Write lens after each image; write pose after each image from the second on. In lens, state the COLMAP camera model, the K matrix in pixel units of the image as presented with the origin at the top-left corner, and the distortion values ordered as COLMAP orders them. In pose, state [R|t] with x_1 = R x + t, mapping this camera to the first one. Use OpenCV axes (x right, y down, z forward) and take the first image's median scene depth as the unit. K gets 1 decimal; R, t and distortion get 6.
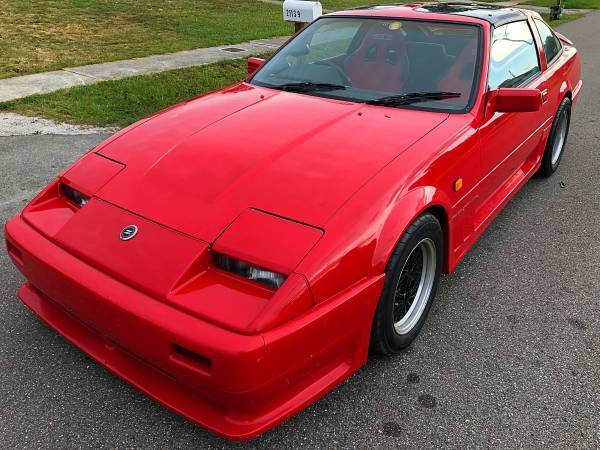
lens RADIAL K [[502.9, 0, 301.1], [0, 502.9, 223.1], [0, 0, 1]] dist [0.025465, -0.005701]
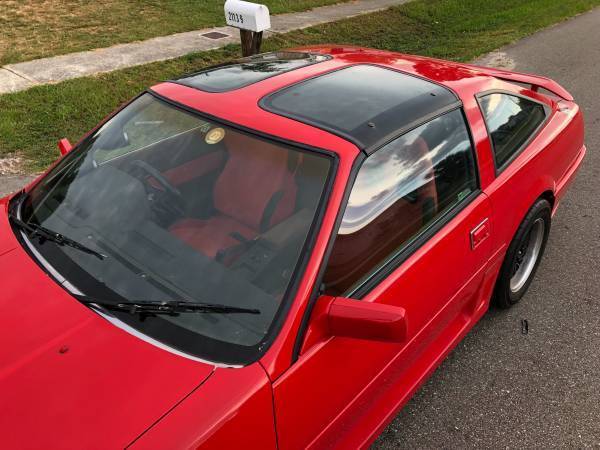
lens RADIAL K [[502.9, 0, 299.0], [0, 502.9, 225.5], [0, 0, 1]] dist [0.025465, -0.005701]
pose [[0.995157, 0.045578, -0.087097, 0.144939], [-0.037639, 0.995165, 0.090719, -0.143860], [0.090810, -0.087001, 0.992061, 0.167466]]
